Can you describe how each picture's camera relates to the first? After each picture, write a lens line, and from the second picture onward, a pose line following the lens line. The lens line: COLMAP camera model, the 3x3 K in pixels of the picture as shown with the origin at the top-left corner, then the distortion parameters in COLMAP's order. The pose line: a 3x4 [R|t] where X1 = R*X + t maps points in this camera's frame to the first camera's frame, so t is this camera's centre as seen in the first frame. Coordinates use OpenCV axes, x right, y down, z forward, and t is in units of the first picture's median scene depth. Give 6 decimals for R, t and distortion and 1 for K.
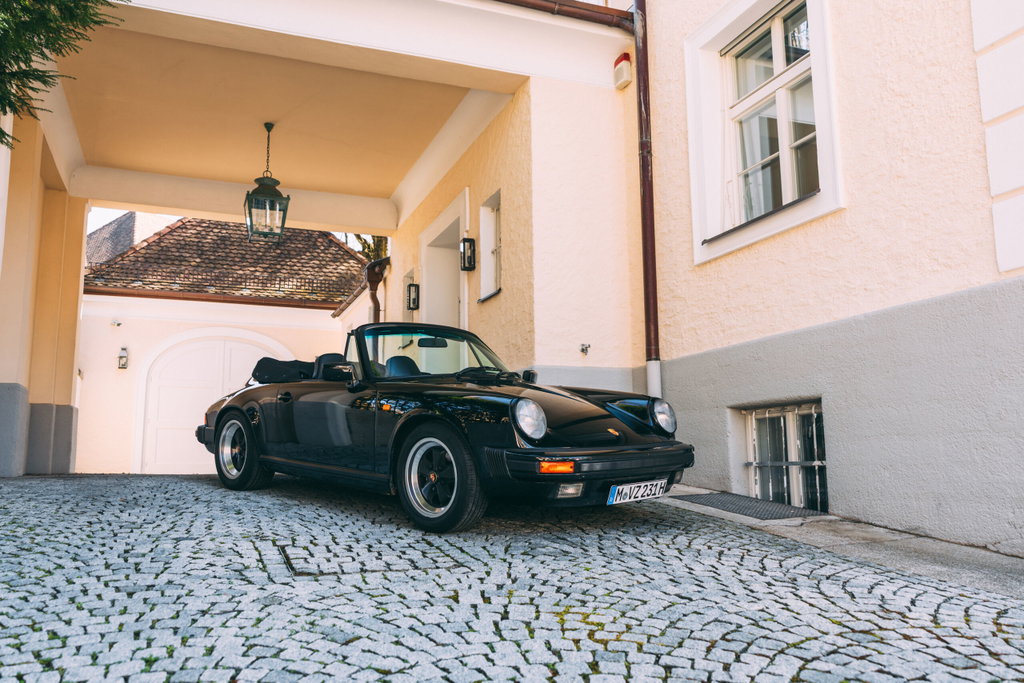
lens RADIAL K [[825.1, 0, 511.8], [0, 825.1, 346.0], [0, 0, 1]] dist [0.008494, -0.024010]
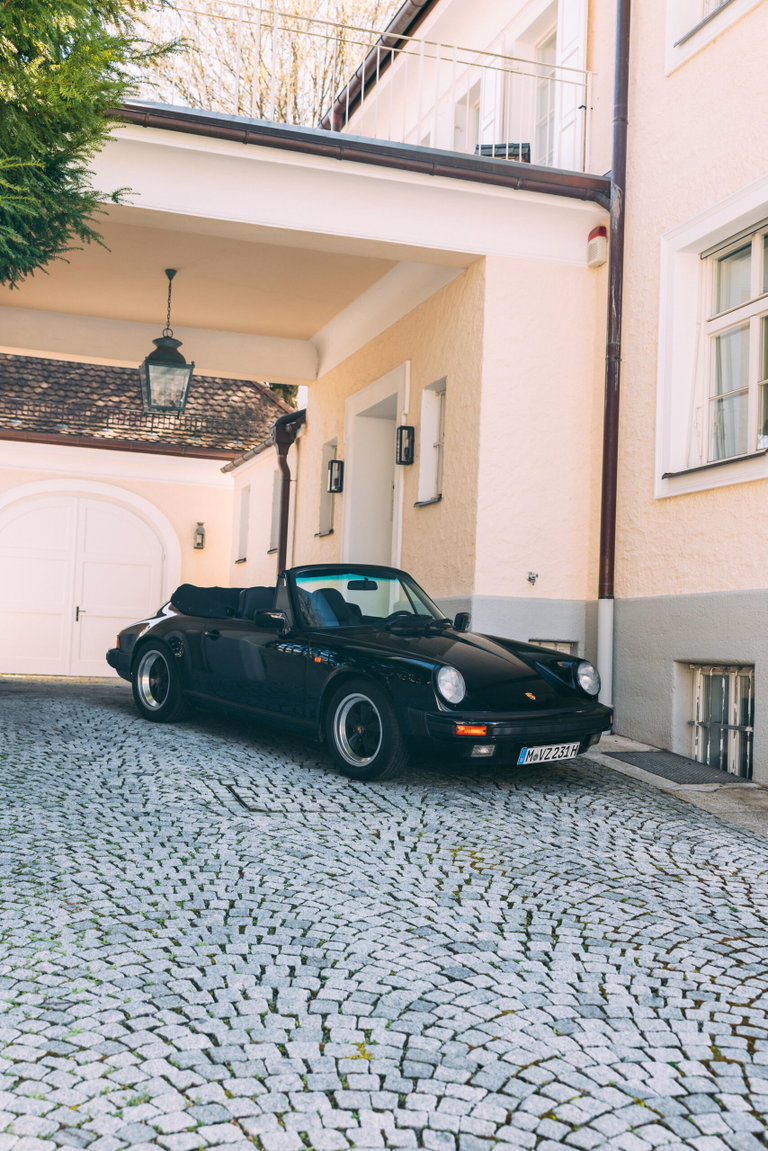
lens RADIAL K [[1394.2, 0, 387.3], [0, 1394.2, 575.9], [0, 0, 1]] dist [-0.017364, 0.000000]
pose [[0.996863, 0.047526, -0.063287, 0.033412], [-0.041523, 0.994799, 0.093009, -0.154147], [0.067379, -0.090090, 0.993652, -0.575541]]
